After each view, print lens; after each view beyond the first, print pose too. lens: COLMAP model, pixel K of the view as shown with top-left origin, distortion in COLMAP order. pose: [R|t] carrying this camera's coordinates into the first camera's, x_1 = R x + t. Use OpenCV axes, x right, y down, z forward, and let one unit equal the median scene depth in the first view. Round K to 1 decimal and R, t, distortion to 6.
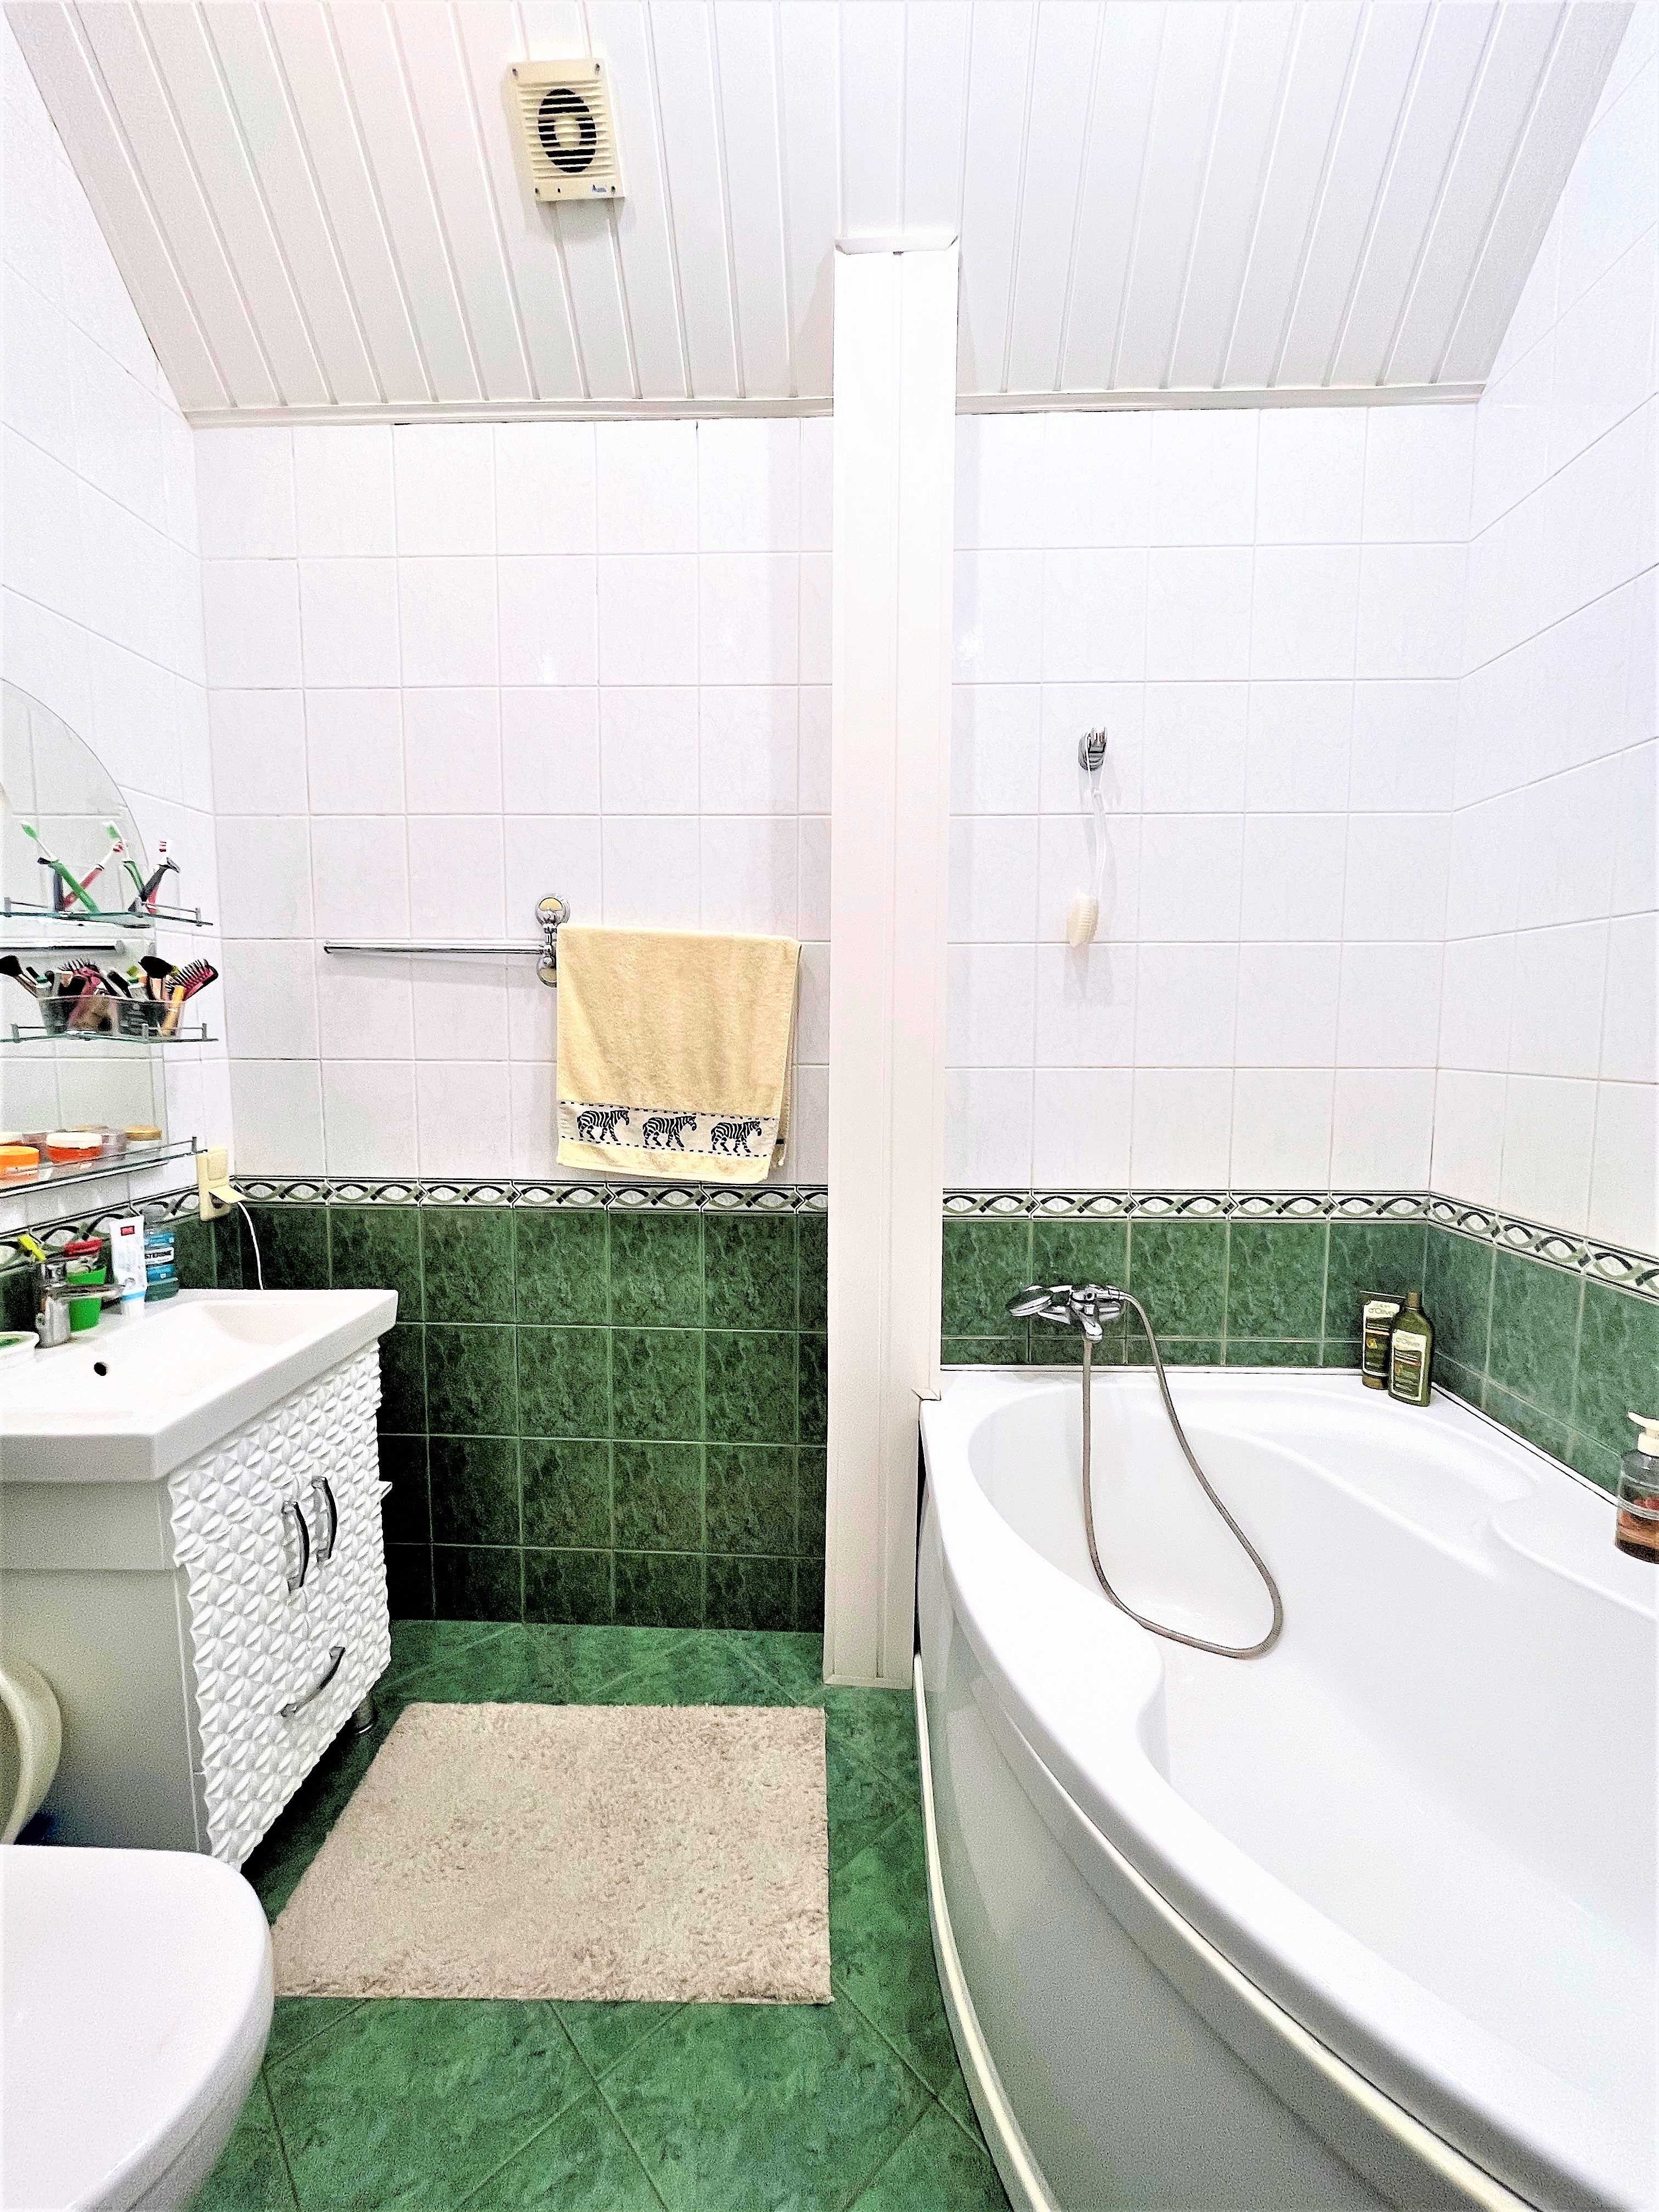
lens RADIAL K [[895.5, 0, 835.7], [0, 895.5, 1105.1], [0, 0, 1]] dist [-0.001662, 0.000003]
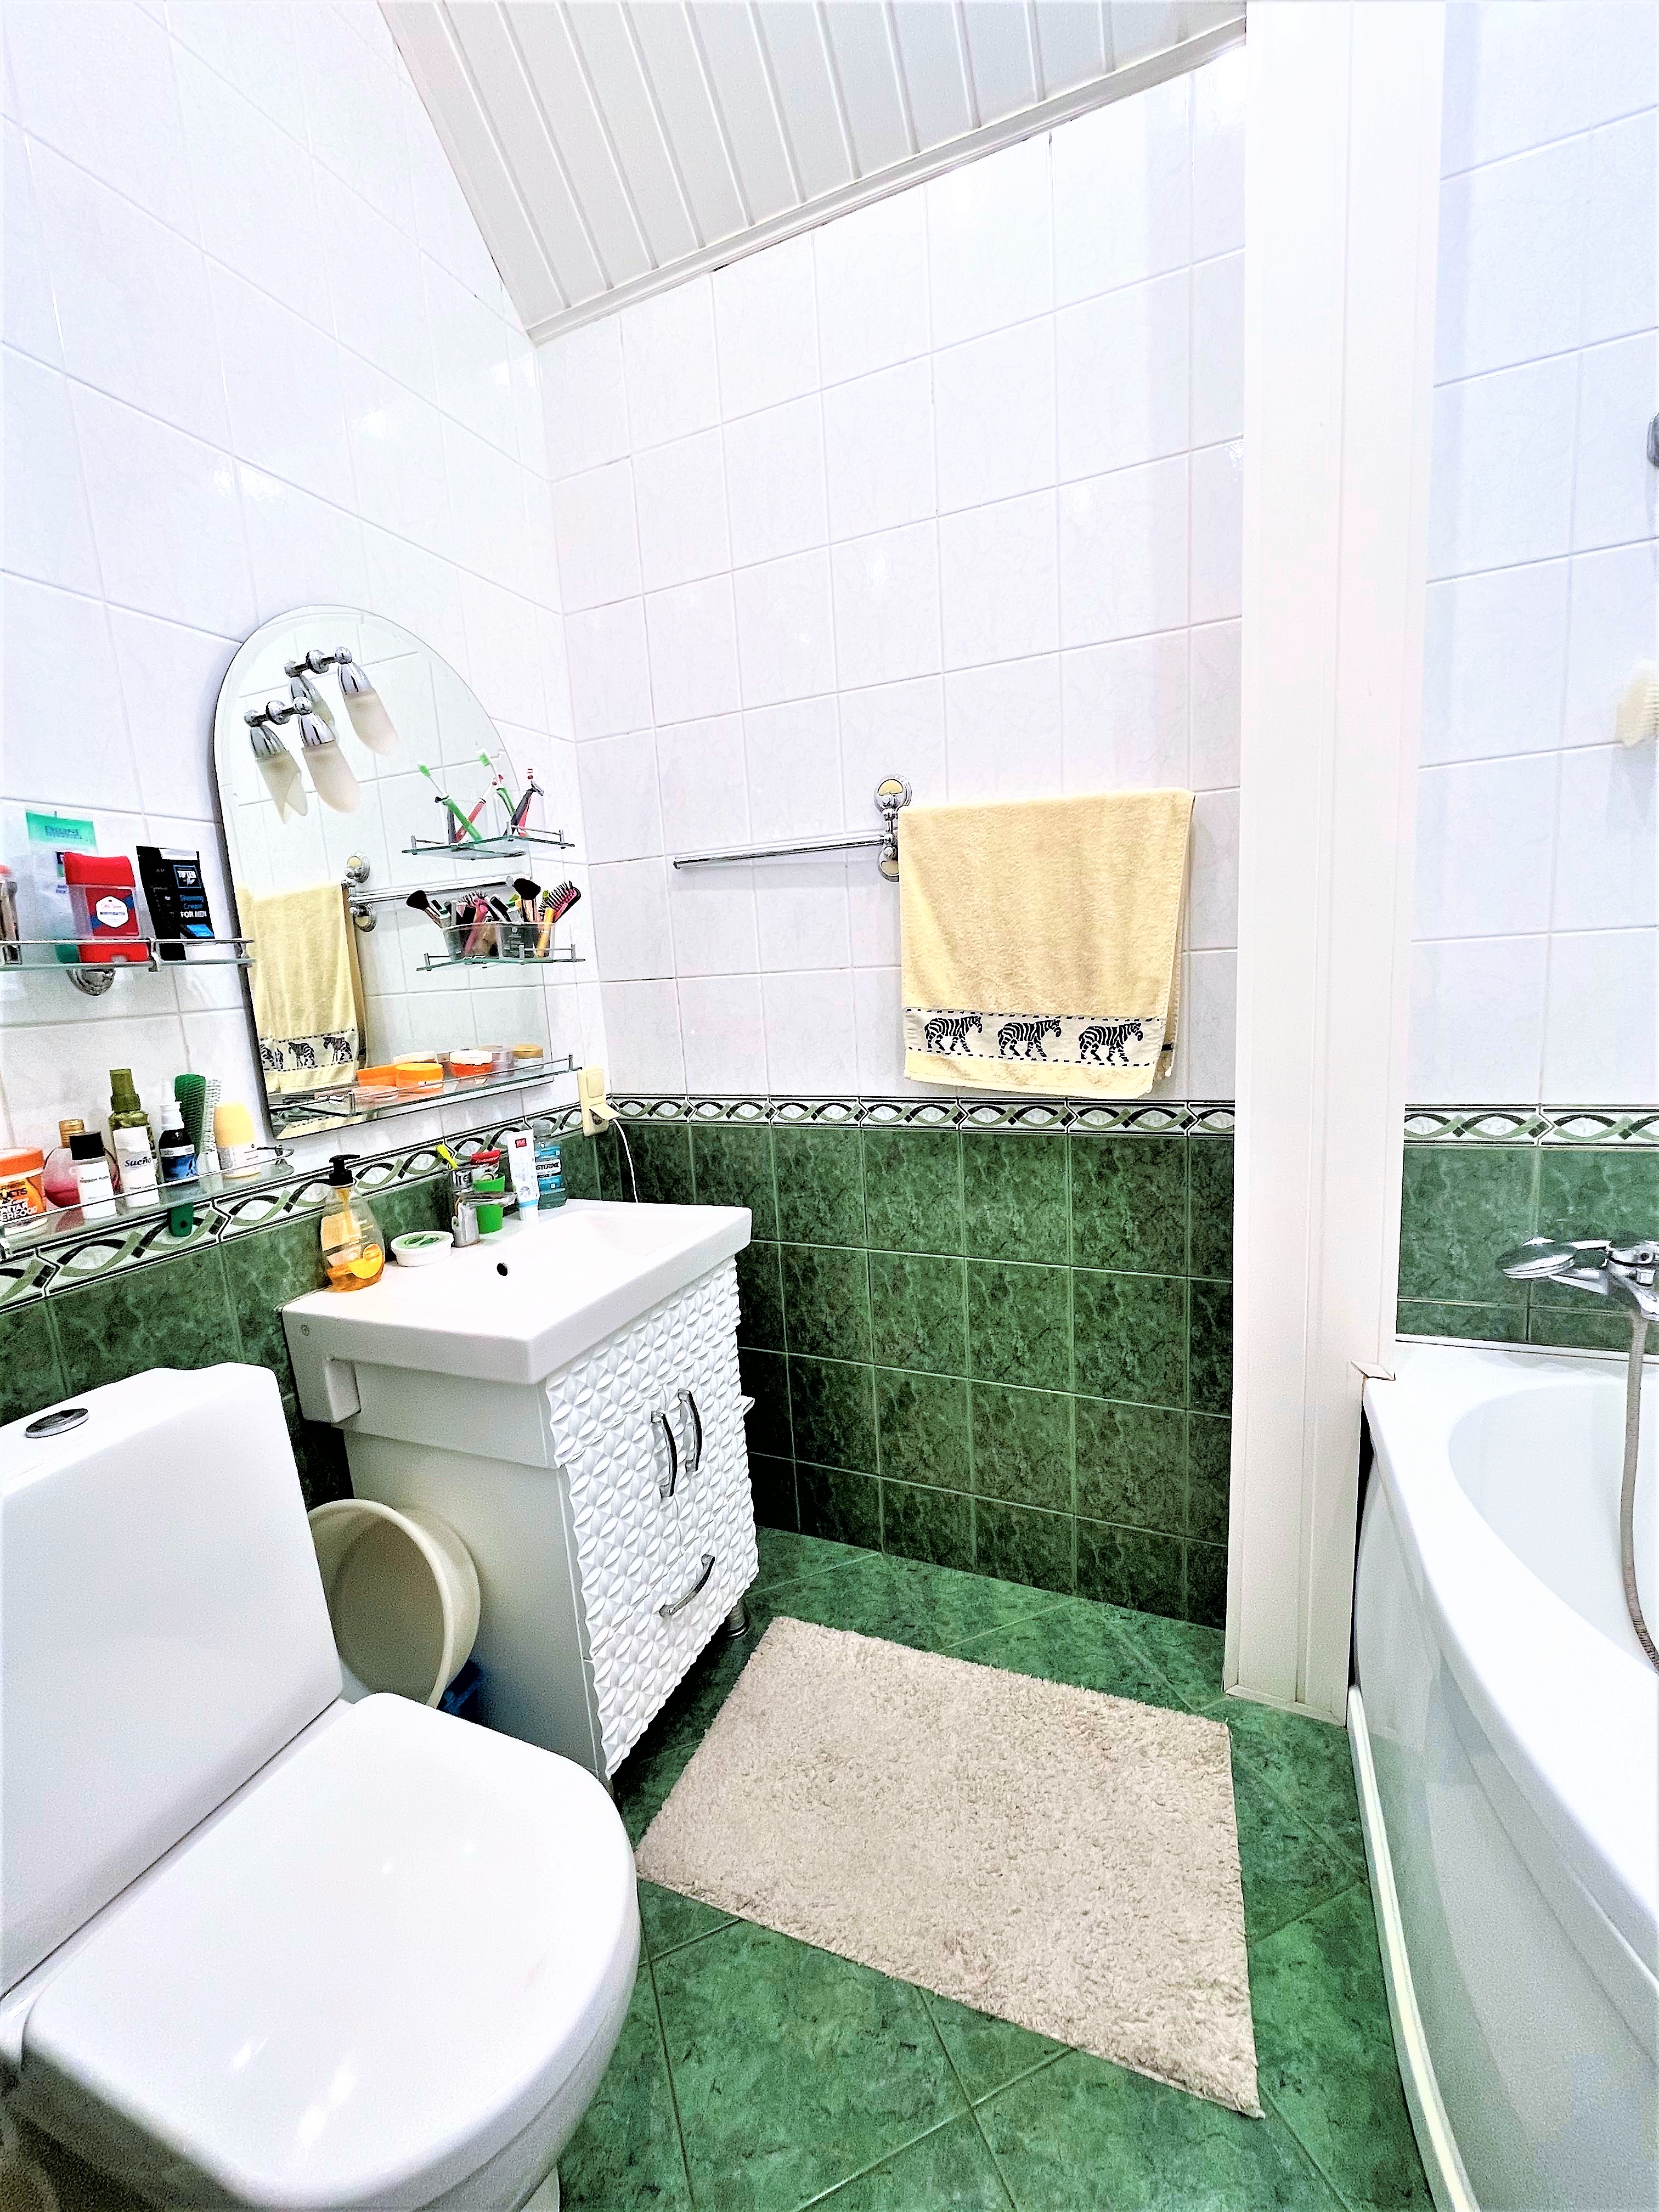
lens RADIAL K [[895.5, 0, 832.7], [0, 895.5, 1106.4], [0, 0, 1]] dist [-0.001662, 0.000003]
pose [[0.927797, -0.001214, -0.373083, -0.042659], [0.030994, 0.996789, 0.073834, 0.026542], [0.371795, -0.080066, 0.924855, 0.138383]]
